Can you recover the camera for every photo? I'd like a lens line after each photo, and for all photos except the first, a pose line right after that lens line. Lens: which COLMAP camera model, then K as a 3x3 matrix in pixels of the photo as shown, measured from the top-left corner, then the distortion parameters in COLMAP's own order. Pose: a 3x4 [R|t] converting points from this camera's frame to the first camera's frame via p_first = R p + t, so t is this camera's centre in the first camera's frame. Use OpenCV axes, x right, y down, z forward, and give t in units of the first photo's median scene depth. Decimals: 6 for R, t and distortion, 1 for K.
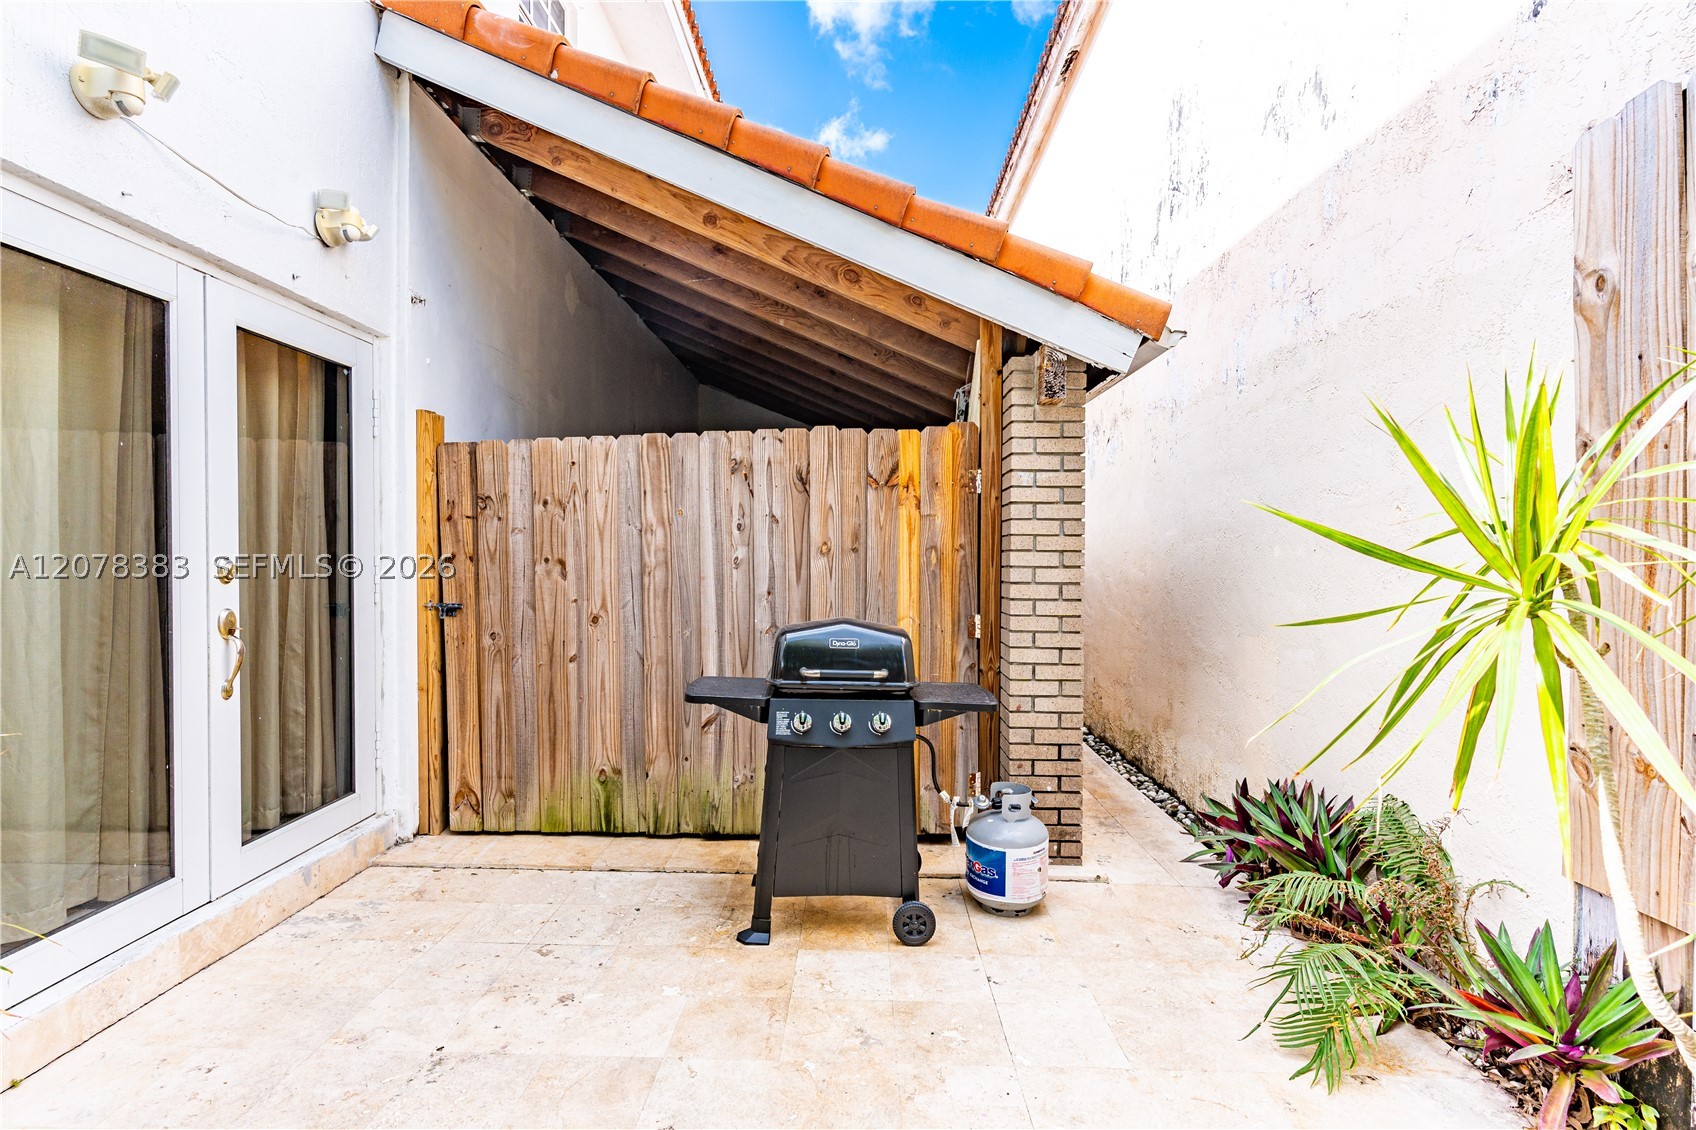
lens RADIAL K [[806.4, 0, 847.7], [0, 806.4, 565.8], [0, 0, 1]] dist [0.005845, -0.000986]
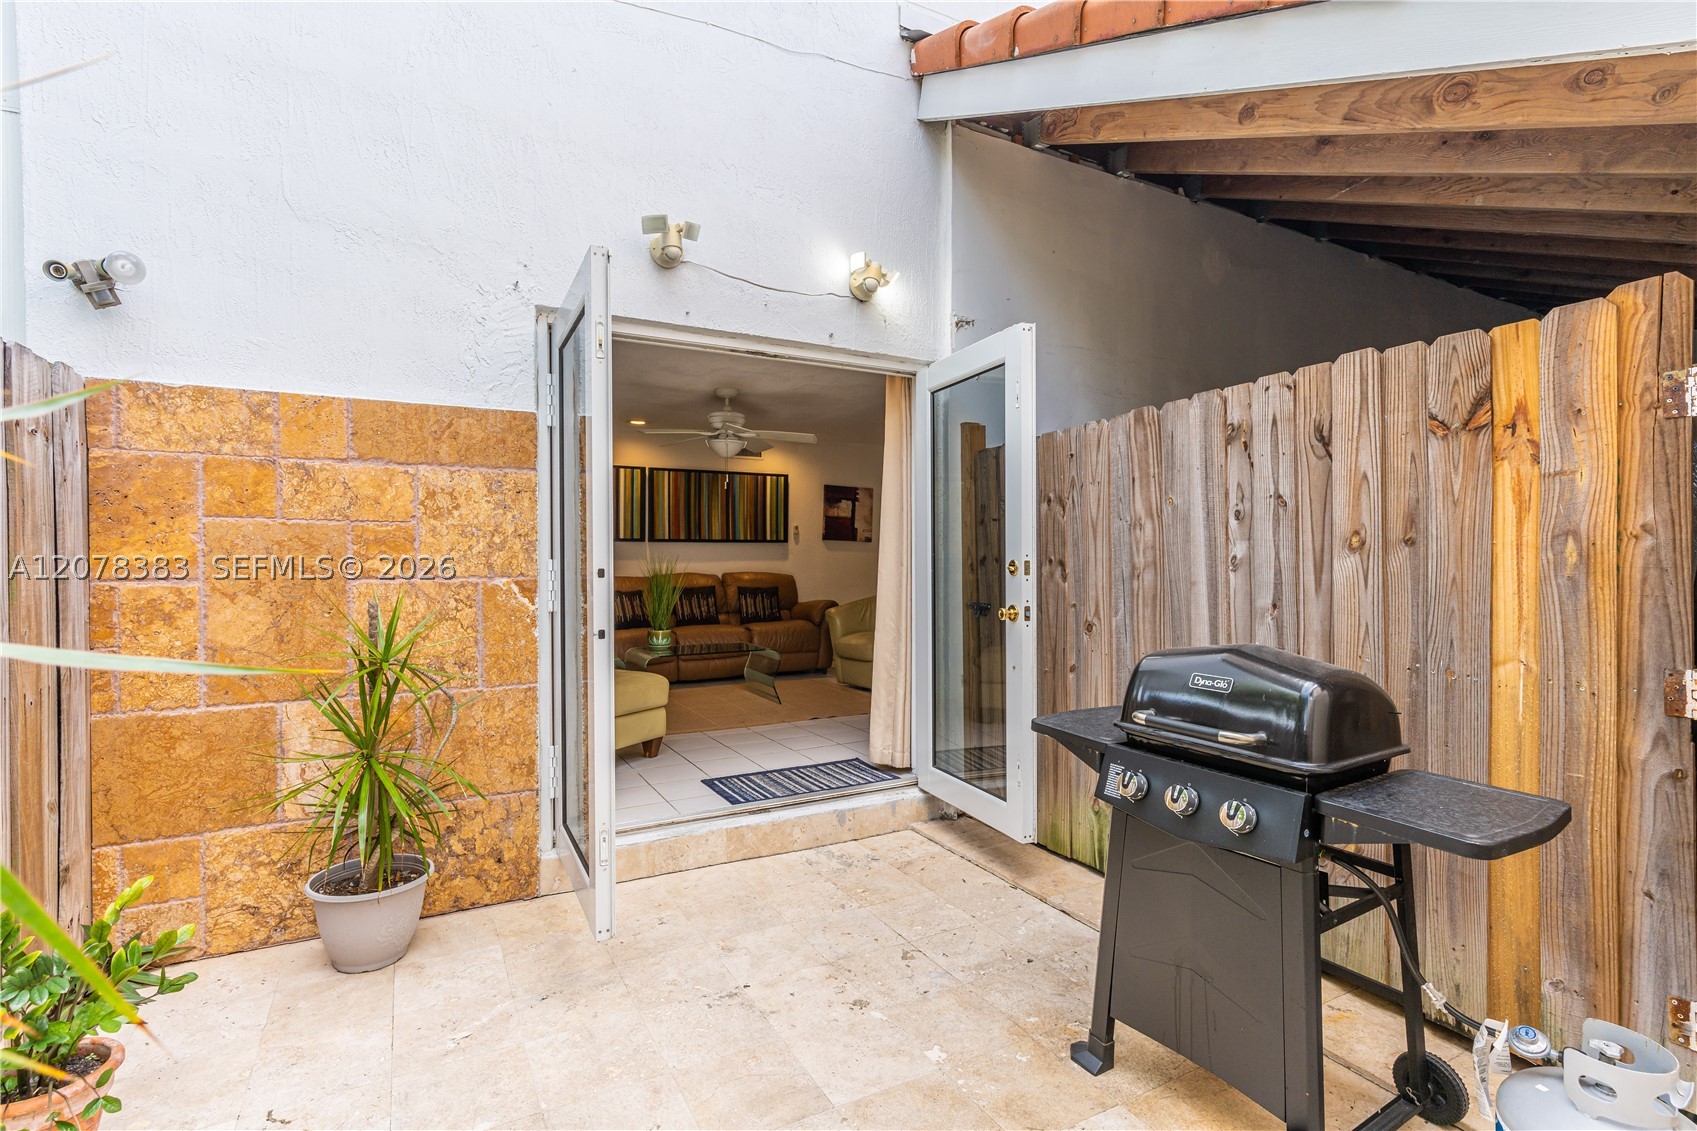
lens RADIAL K [[806.9, 0, 855.4], [0, 806.9, 563.2], [0, 0, 1]] dist [0.005845, -0.000986]
pose [[0.497665, -0.003384, -0.867363, 0.332817], [-0.009049, 0.999918, -0.009094, 0.006008], [0.867322, 0.012374, 0.497594, 0.331297]]
